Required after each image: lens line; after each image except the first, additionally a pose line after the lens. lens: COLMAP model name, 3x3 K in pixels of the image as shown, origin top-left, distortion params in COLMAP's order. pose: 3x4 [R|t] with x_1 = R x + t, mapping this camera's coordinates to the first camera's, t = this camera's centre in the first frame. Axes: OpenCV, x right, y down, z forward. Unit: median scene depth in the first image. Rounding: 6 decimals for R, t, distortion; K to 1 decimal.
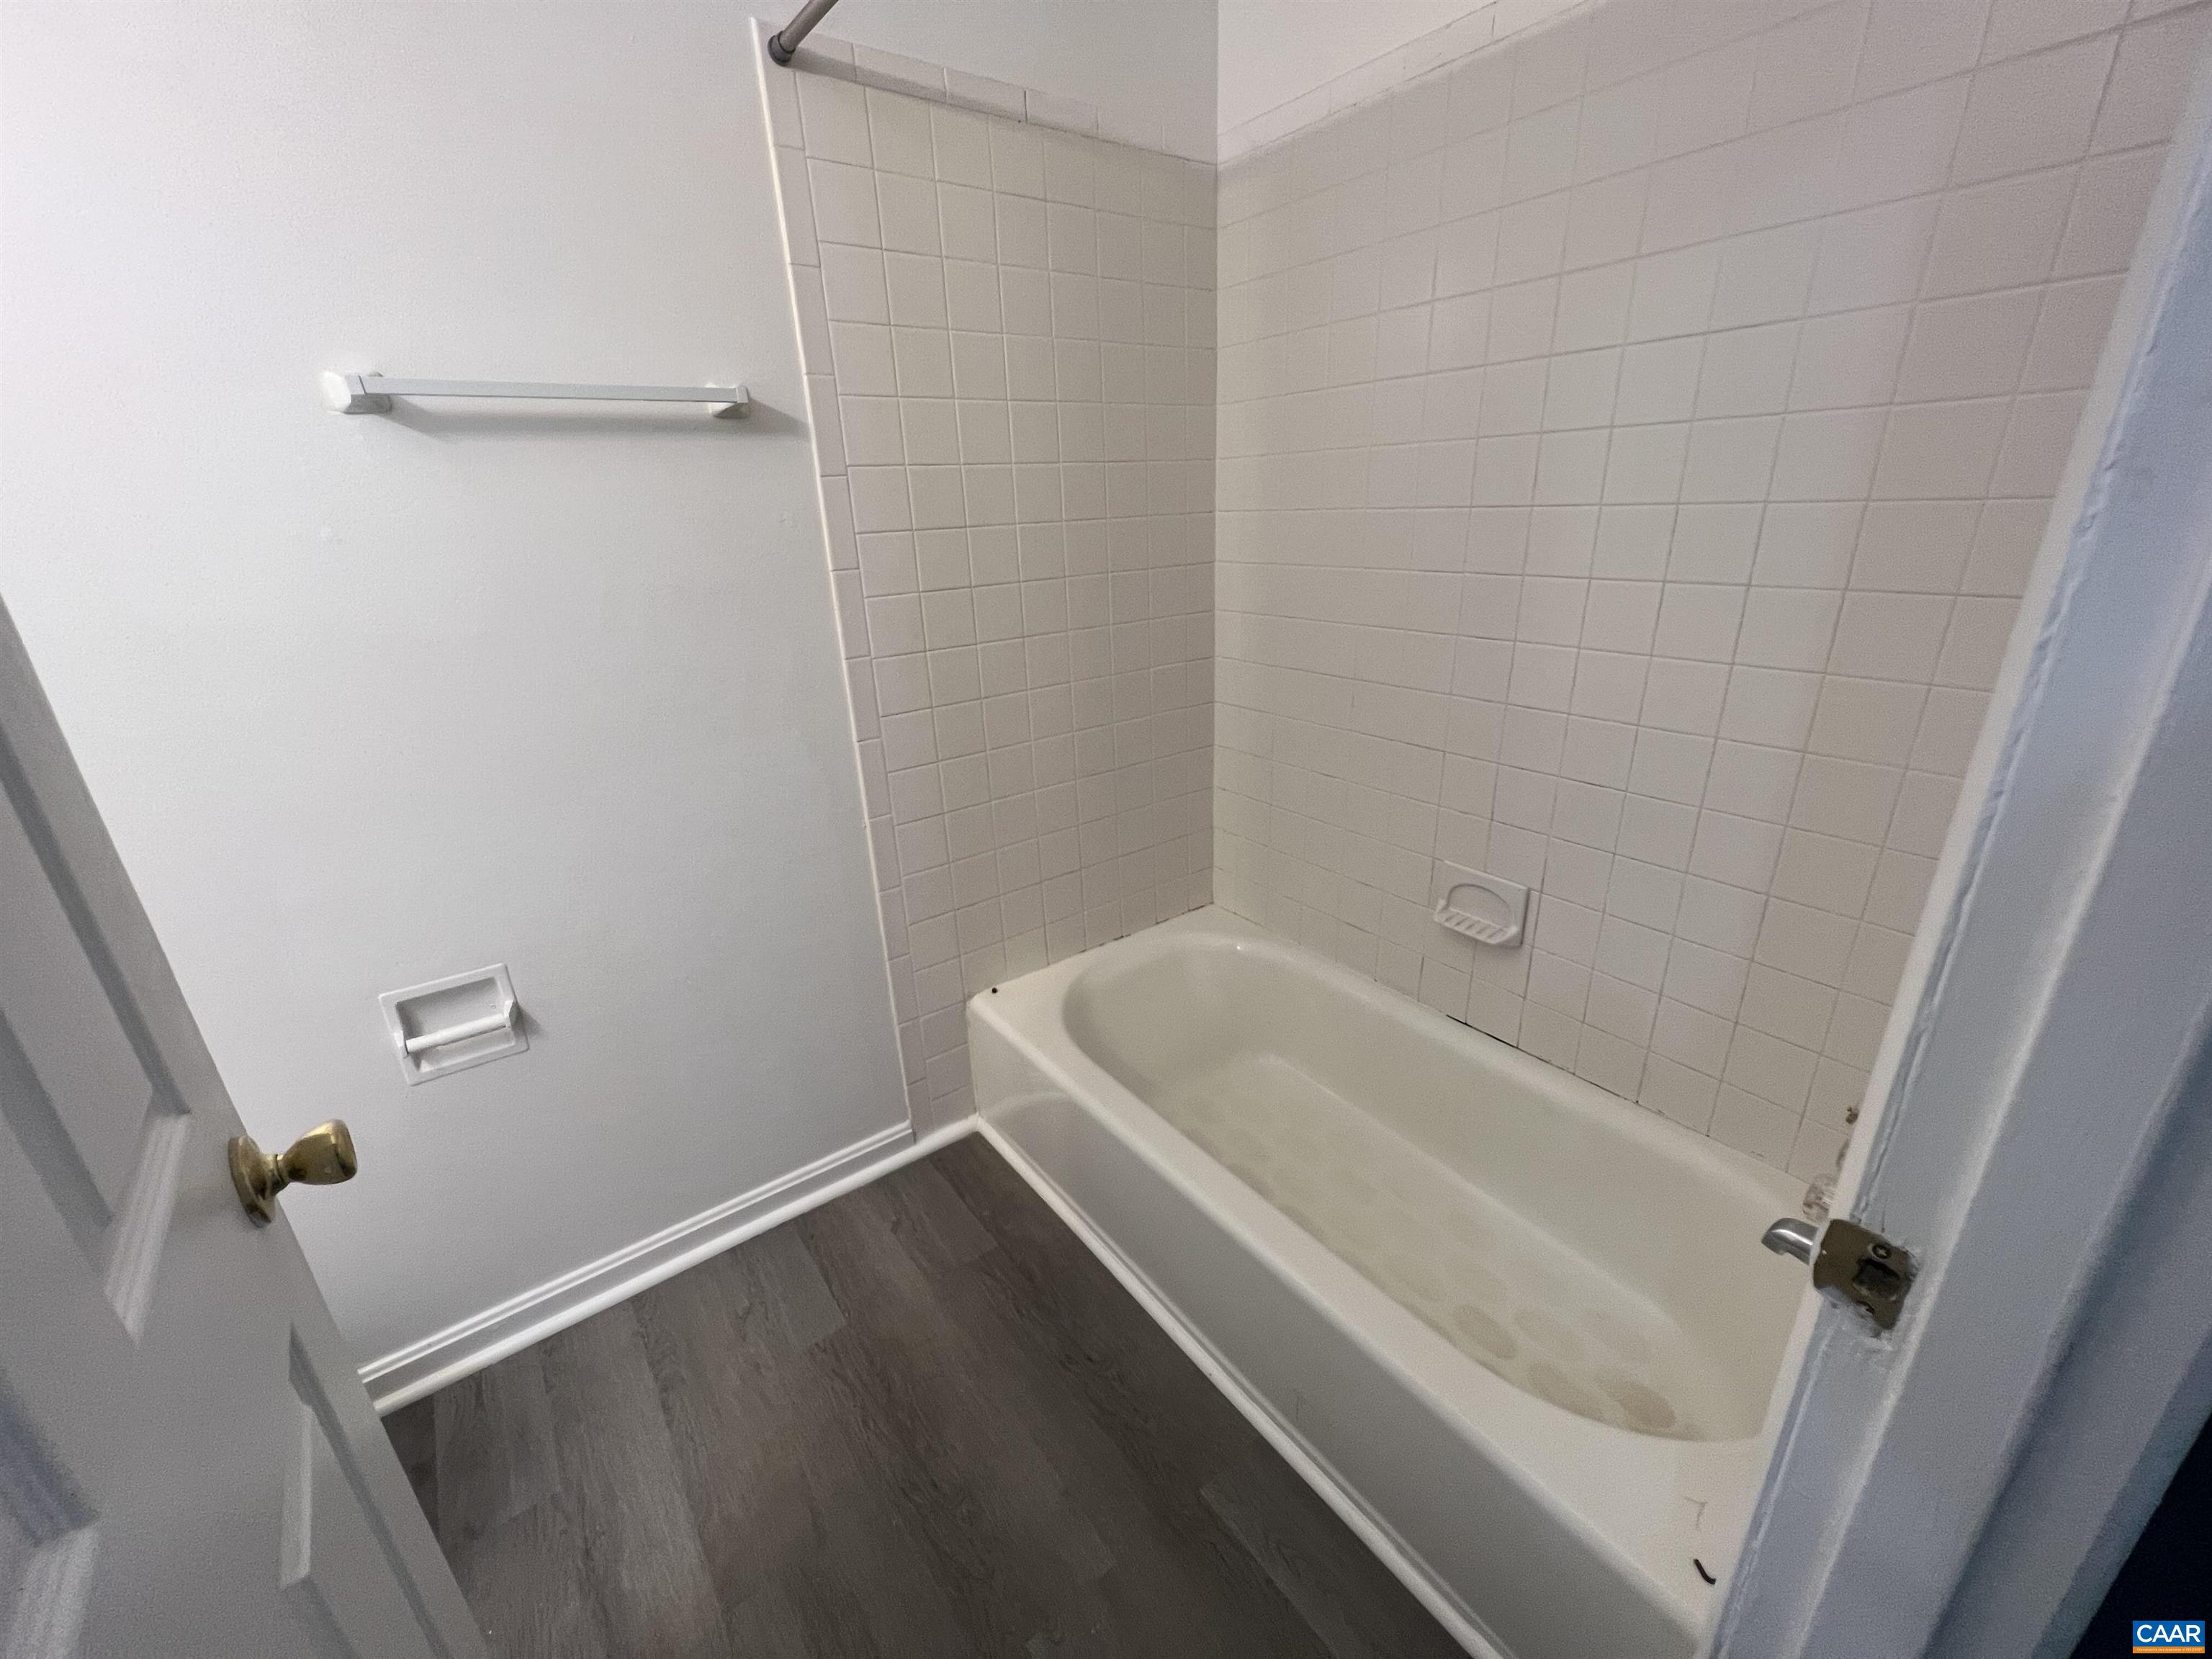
lens RADIAL K [[880.3, 0, 1107.2], [0, 880.3, 829.1], [0, 0, 1]] dist [-0.001218, 0.000060]
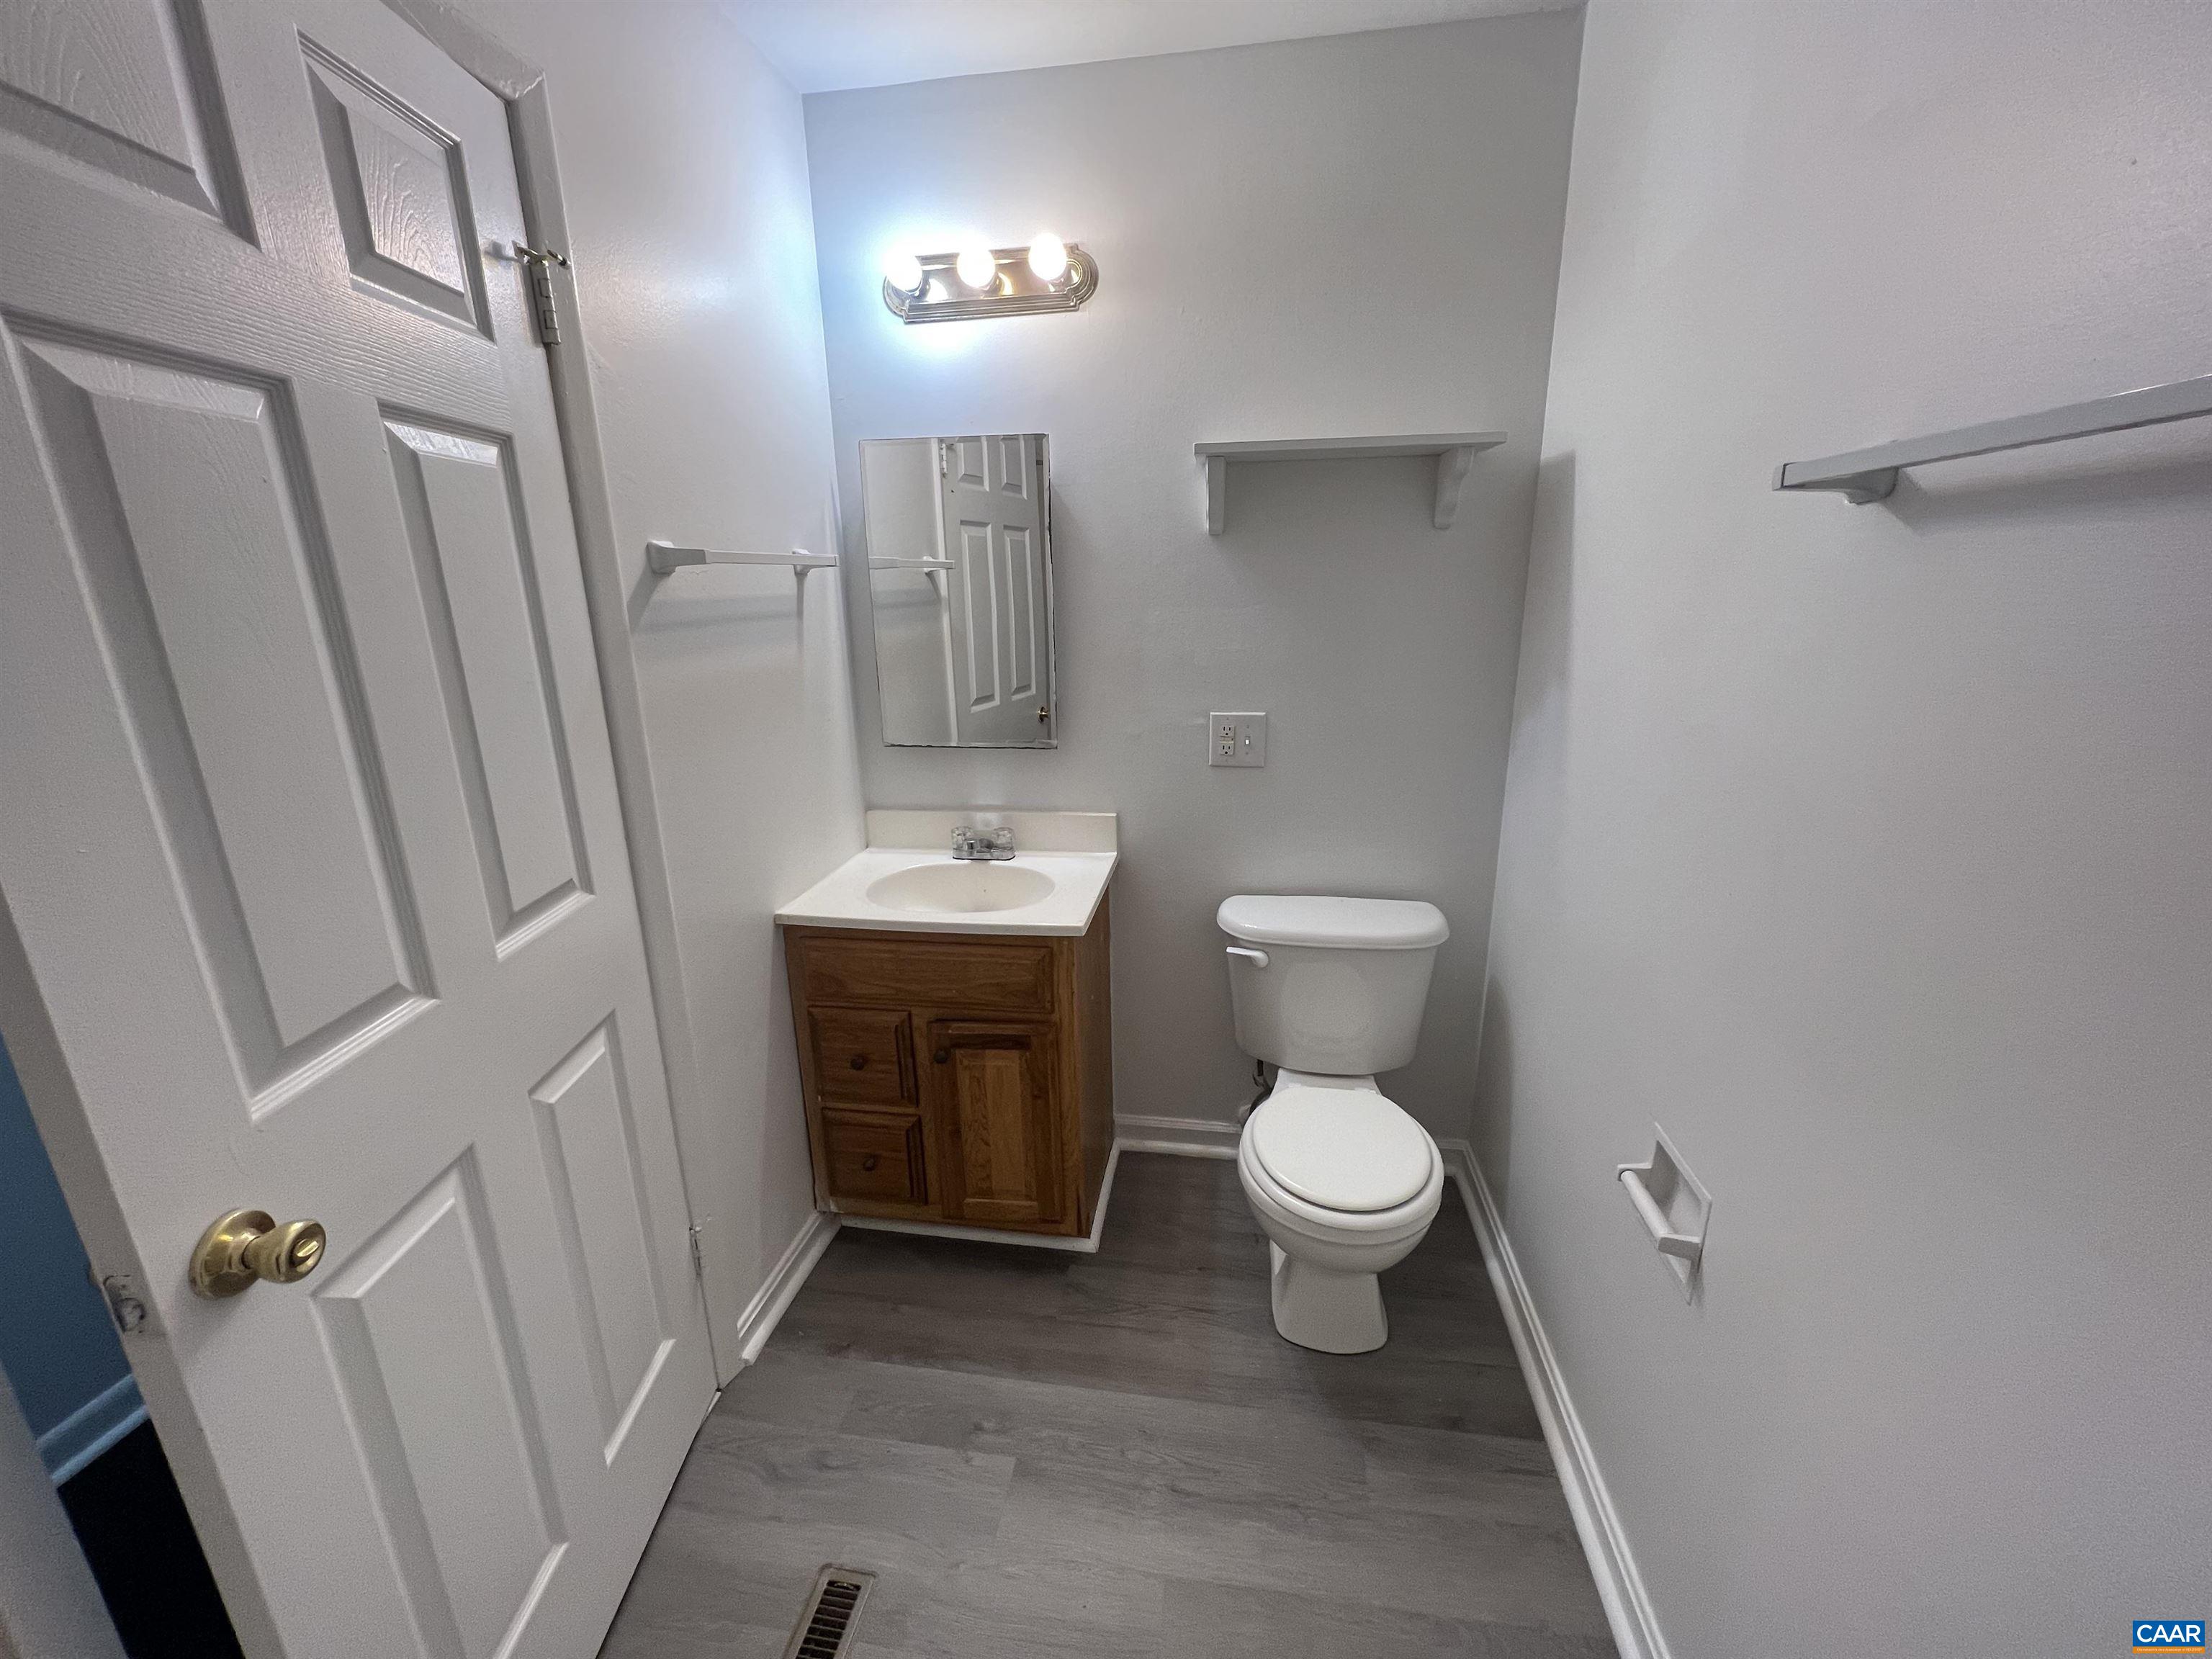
lens RADIAL K [[885.8, 0, 1108.7], [0, 885.8, 828.1], [0, 0, 1]] dist [-0.000358, -0.000277]
pose [[-0.715247, 0.232975, -0.658897, 0.134407], [-0.202539, 0.833239, 0.514481, -0.453733], [0.668880, 0.501433, -0.548785, 1.028641]]
